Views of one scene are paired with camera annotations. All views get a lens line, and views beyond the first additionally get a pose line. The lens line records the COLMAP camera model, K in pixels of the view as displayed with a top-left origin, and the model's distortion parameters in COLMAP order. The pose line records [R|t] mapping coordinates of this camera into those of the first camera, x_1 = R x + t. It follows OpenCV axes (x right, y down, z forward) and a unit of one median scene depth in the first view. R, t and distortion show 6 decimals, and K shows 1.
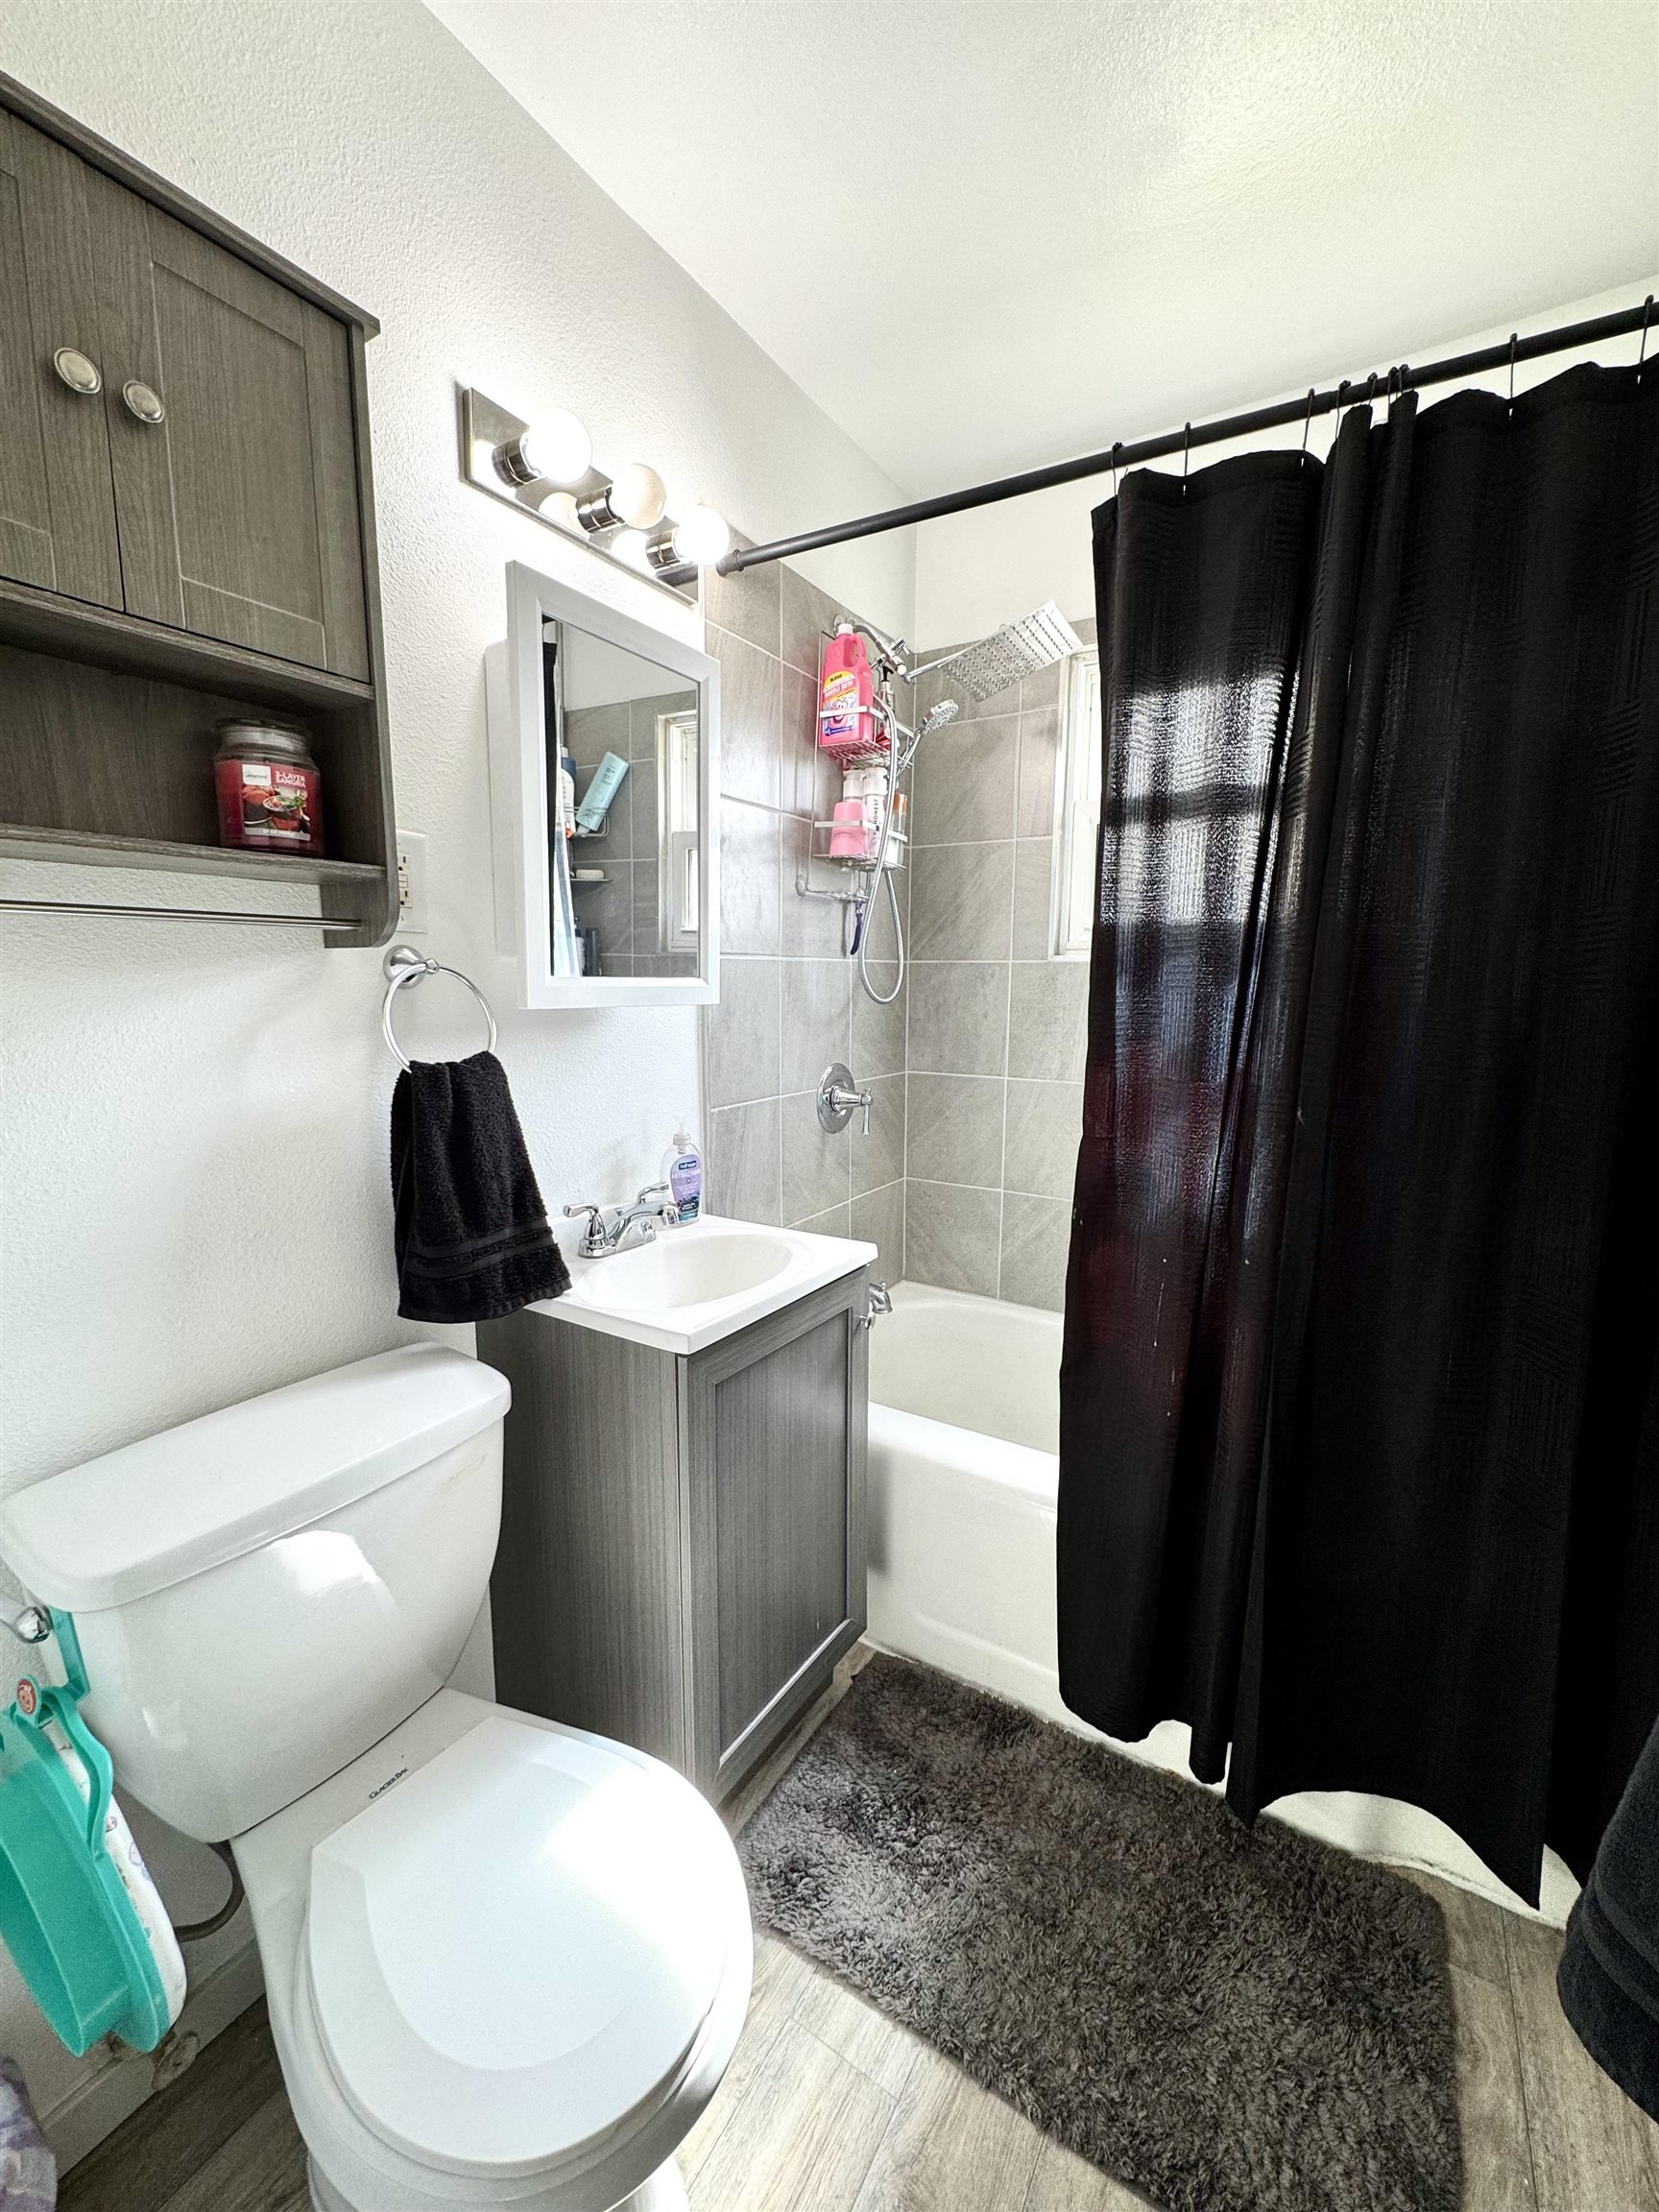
lens RADIAL K [[879.2, 0, 834.8], [0, 879.2, 1106.0], [0, 0, 1]] dist [-0.004344, 0.000416]
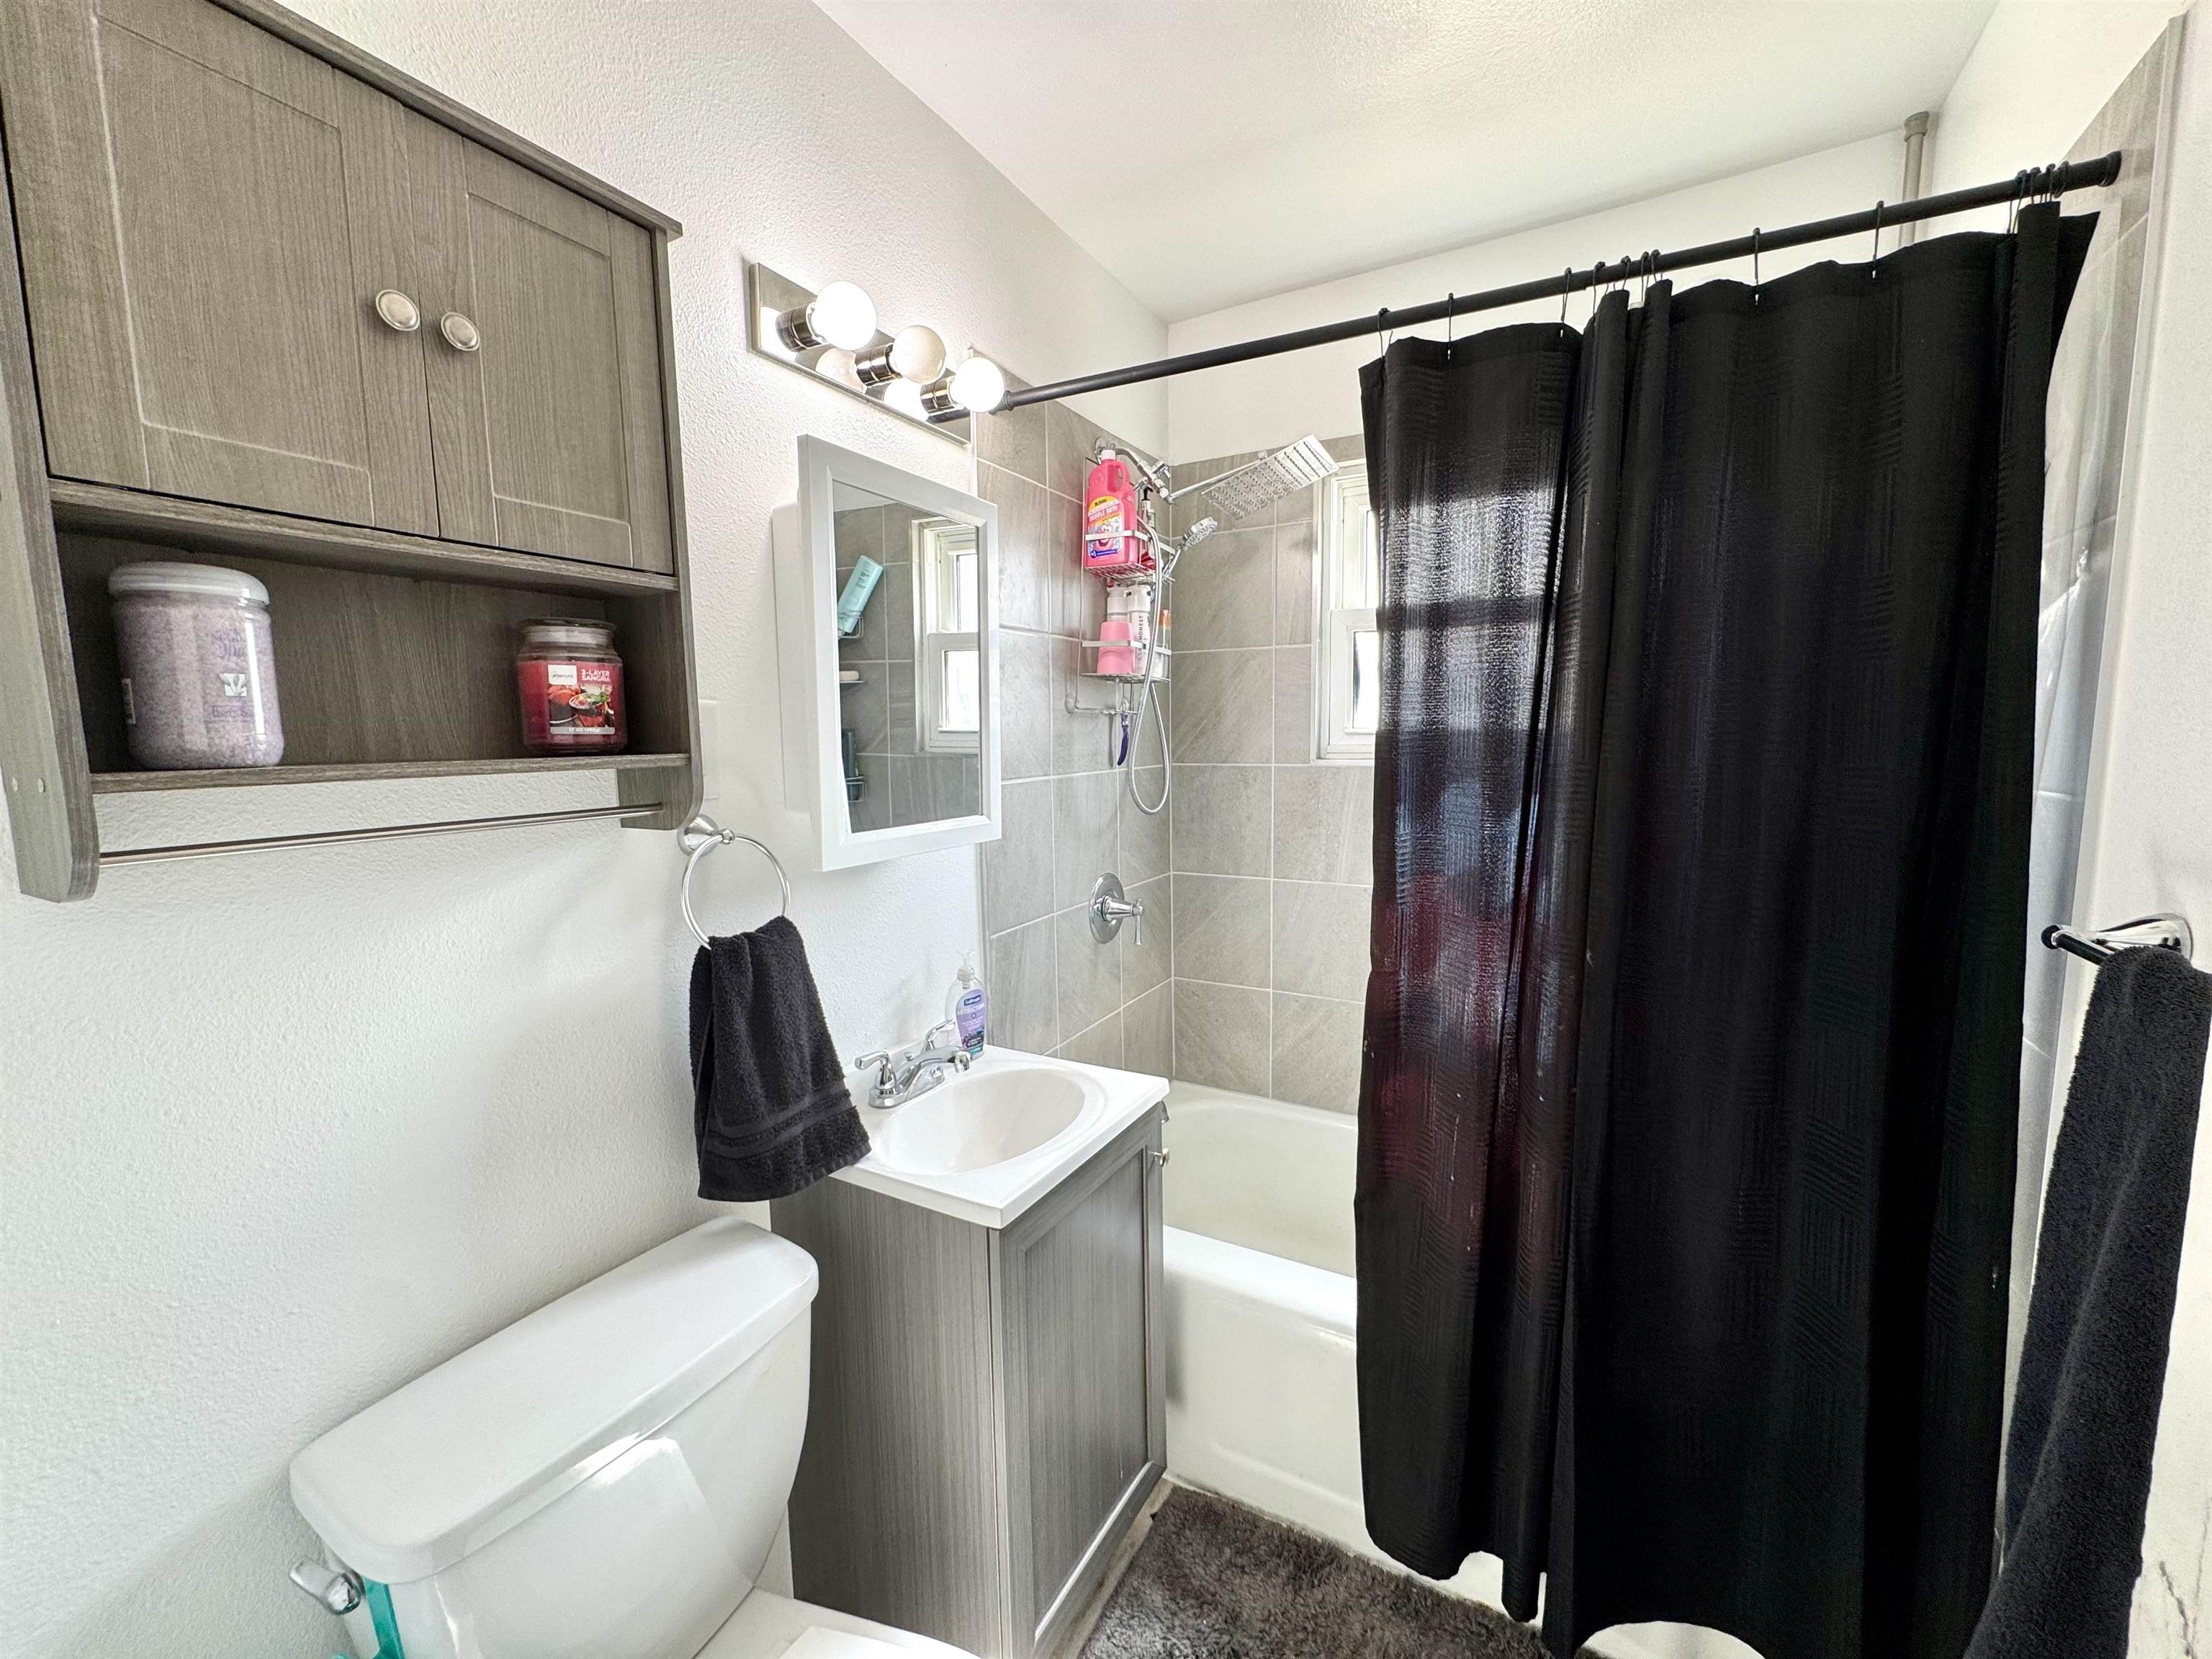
lens RADIAL K [[879.2, 0, 1110.7], [0, 879.2, 831.5], [0, 0, 1]] dist [-0.004344, 0.000416]
pose [[0.998642, -0.026498, 0.044859, -0.066021], [0.028051, 0.999016, -0.034353, -0.108615], [-0.043904, 0.035564, 0.998403, -0.006132]]
